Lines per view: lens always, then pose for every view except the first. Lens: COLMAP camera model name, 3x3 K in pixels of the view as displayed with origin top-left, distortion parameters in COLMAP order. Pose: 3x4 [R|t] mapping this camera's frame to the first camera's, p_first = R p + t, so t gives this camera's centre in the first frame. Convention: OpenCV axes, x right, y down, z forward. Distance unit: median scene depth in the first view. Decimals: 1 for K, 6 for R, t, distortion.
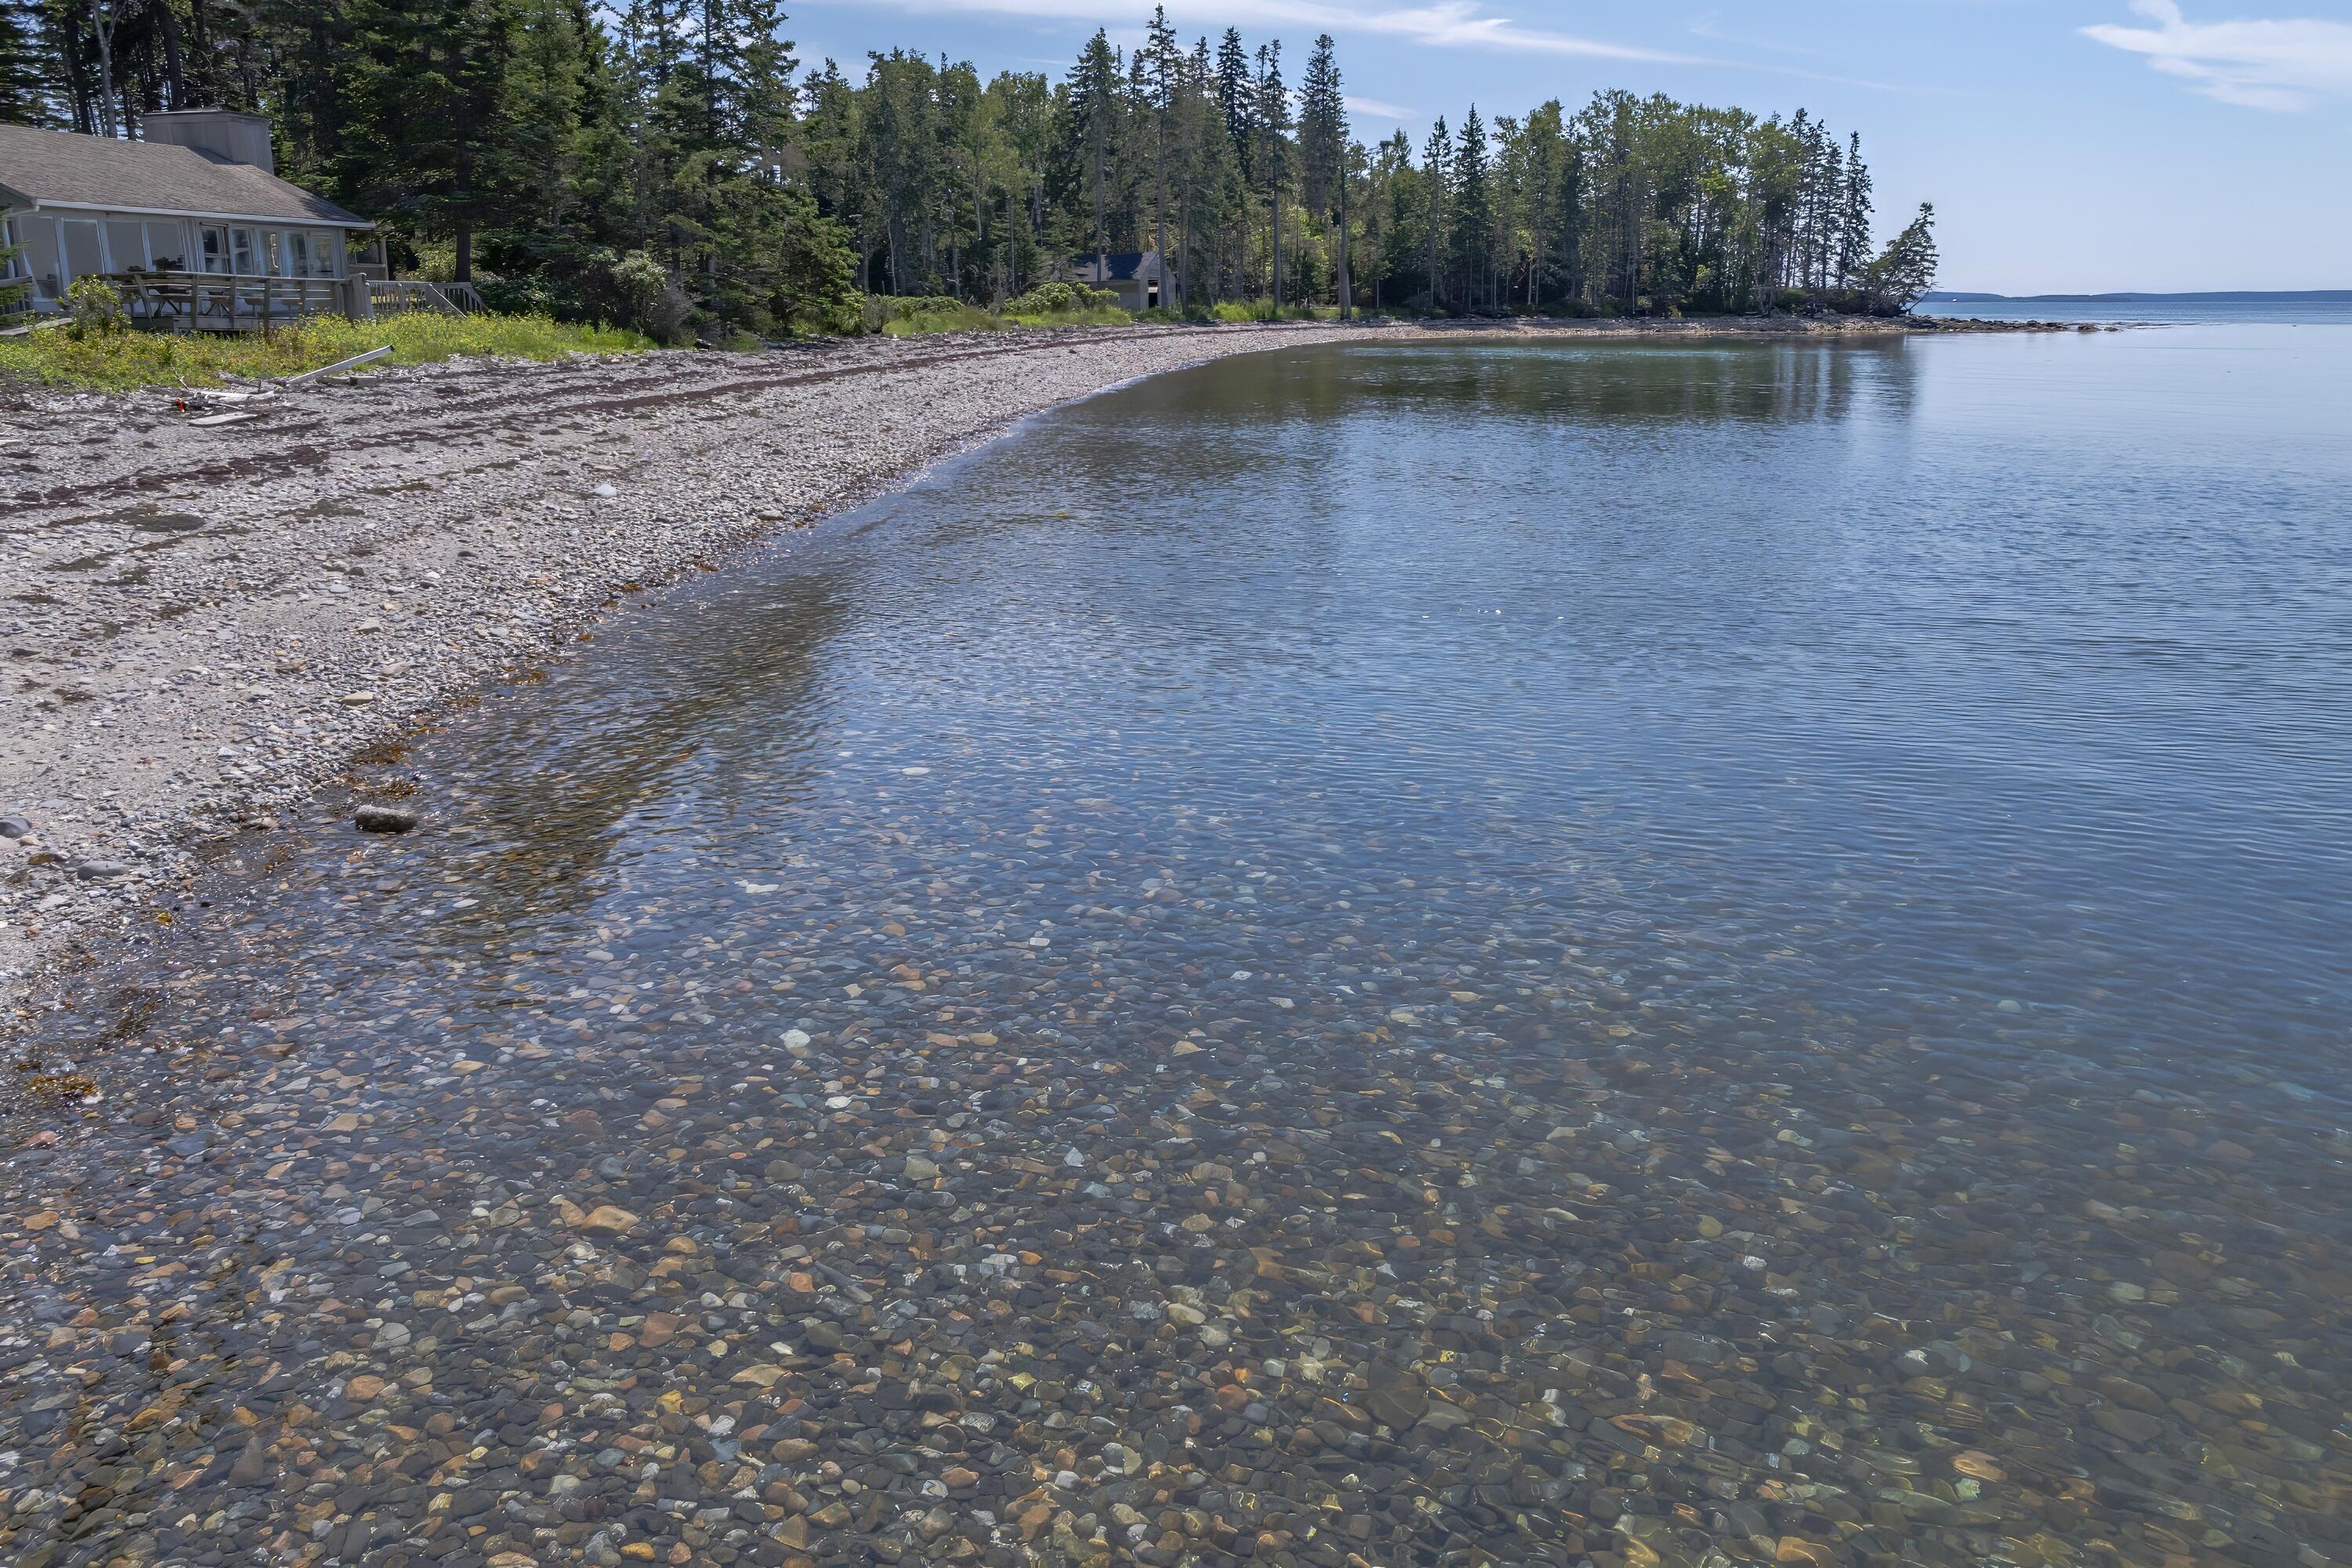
lens RADIAL K [[1726.9, 0, 1176.3], [0, 1726.9, 893.2], [0, 0, 1]] dist [-0.024627, 0.003509]
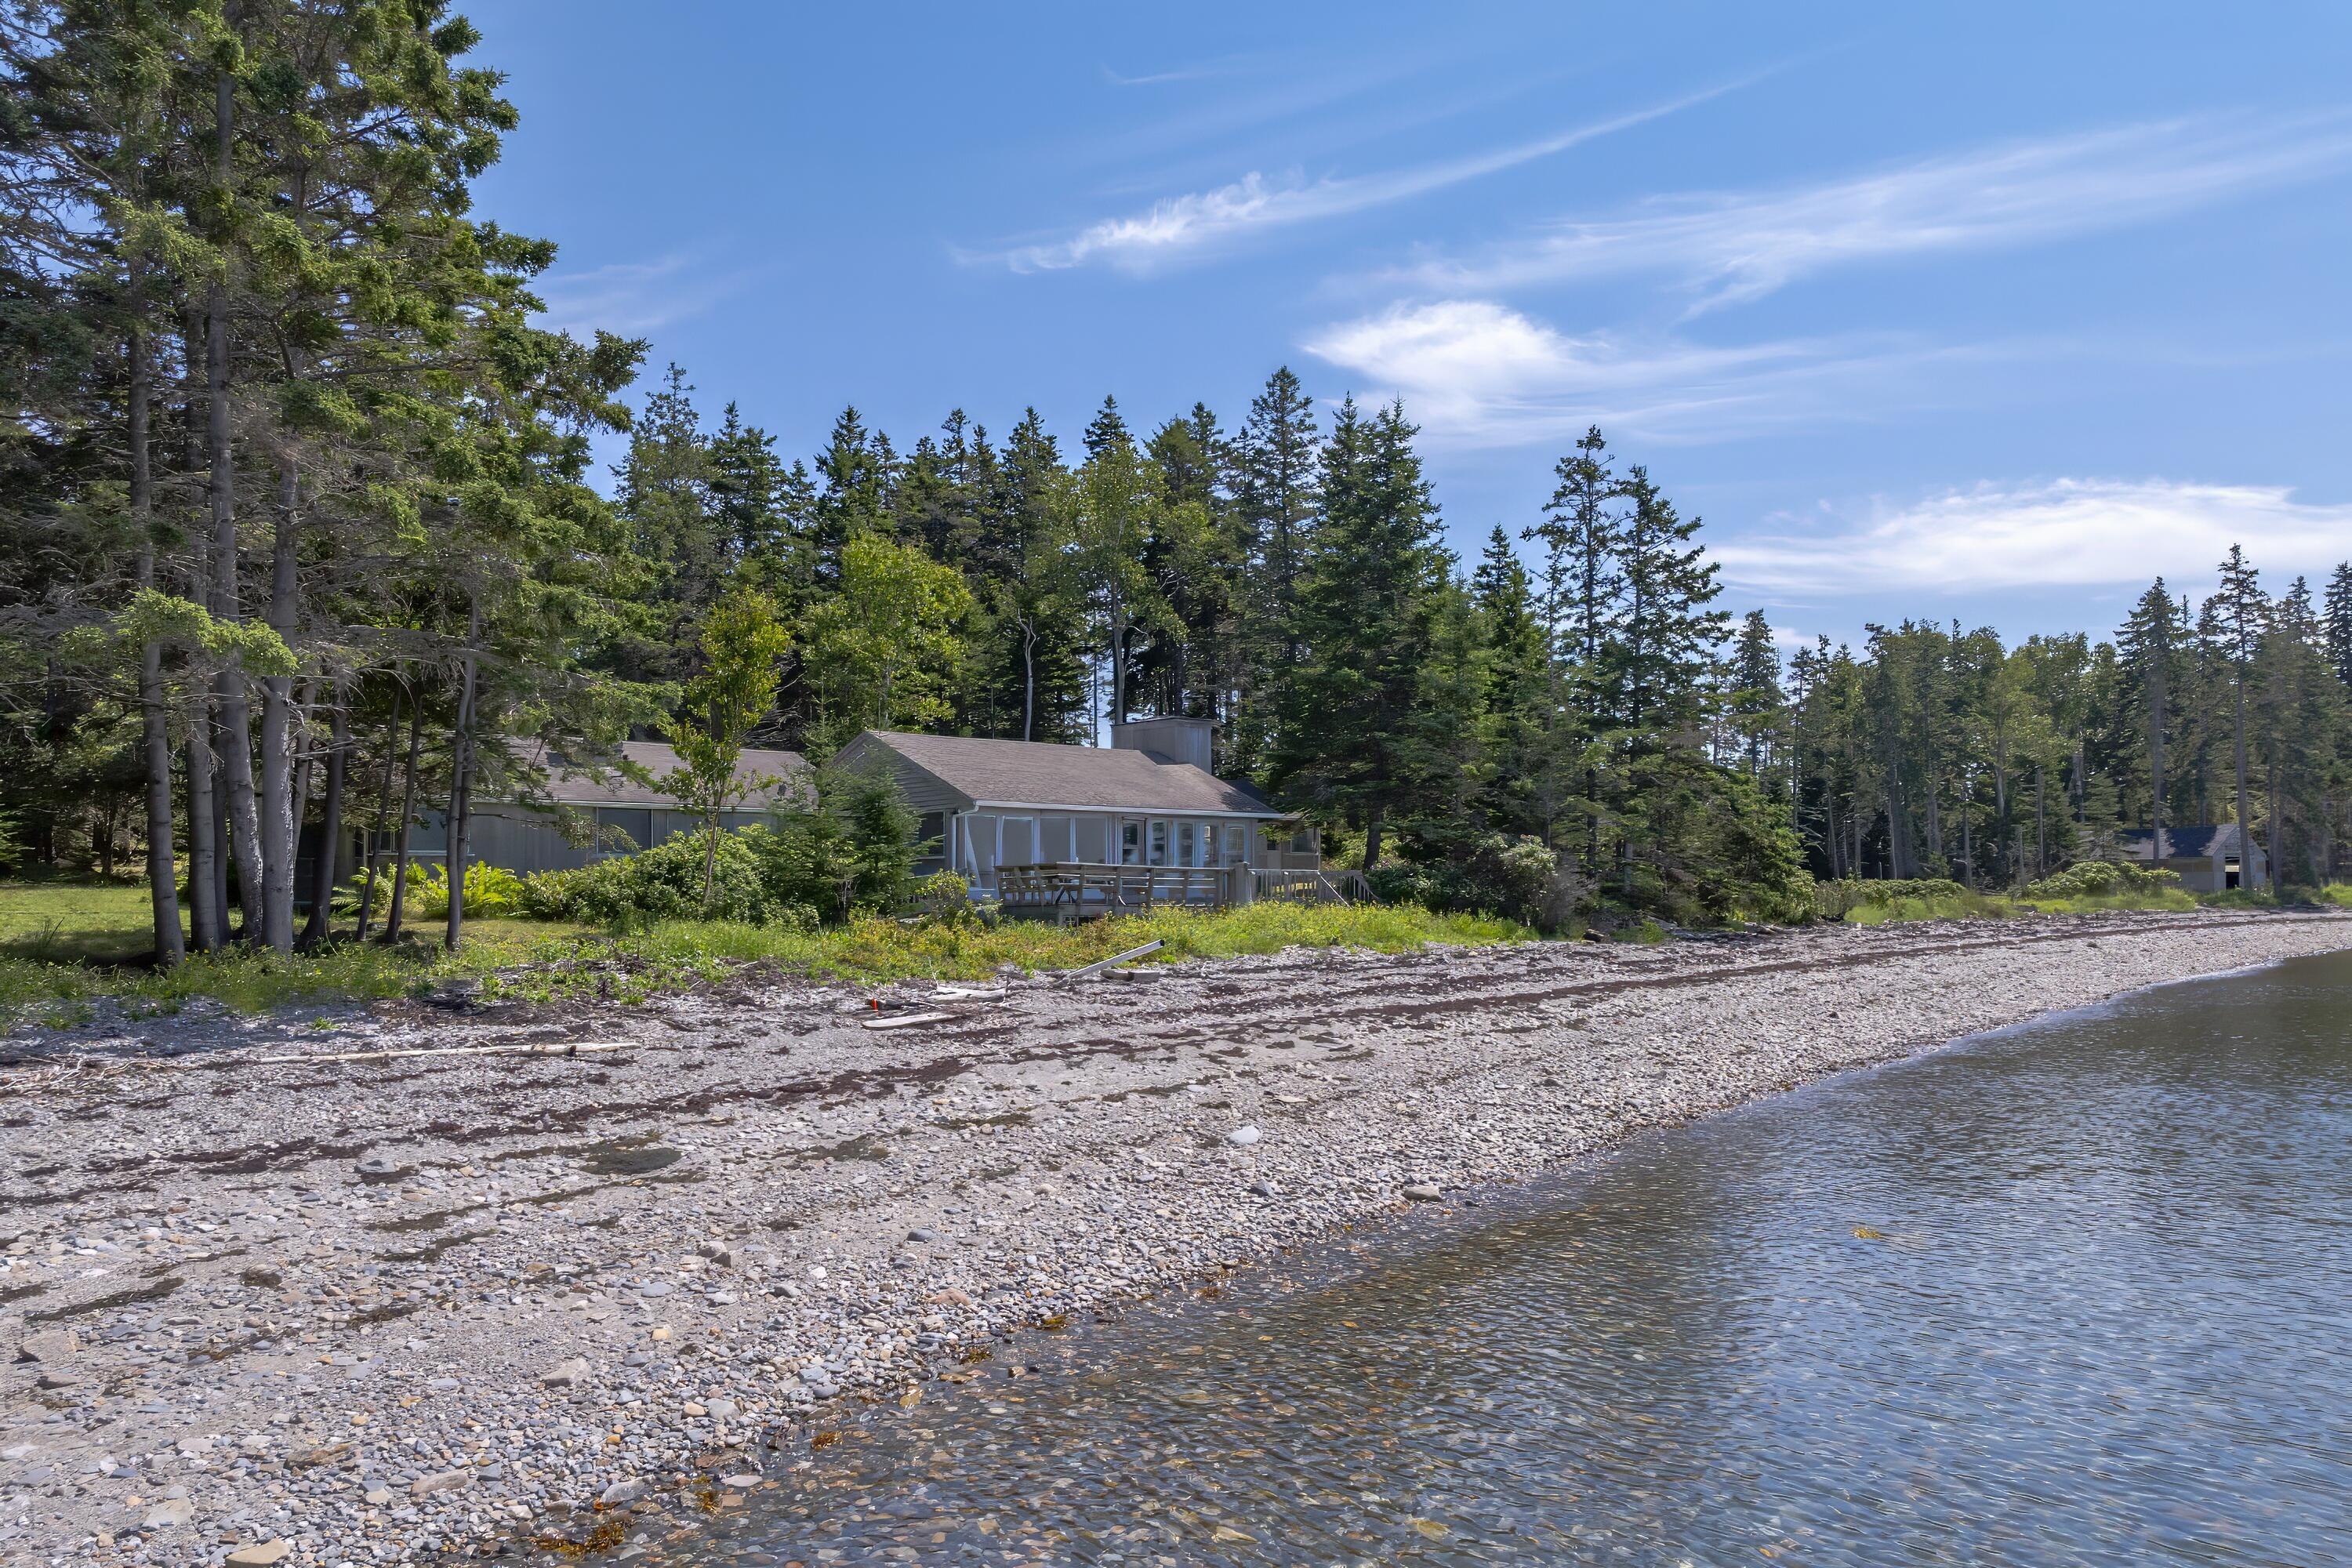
lens RADIAL K [[1726.9, 0, 1176.3], [0, 1726.9, 893.2], [0, 0, 1]] dist [-0.024627, 0.003509]
pose [[0.831015, -0.004453, -0.556233, 0.027460], [-0.173019, 0.948296, -0.266083, -0.052428], [0.528658, 0.317357, 0.787277, 0.143663]]
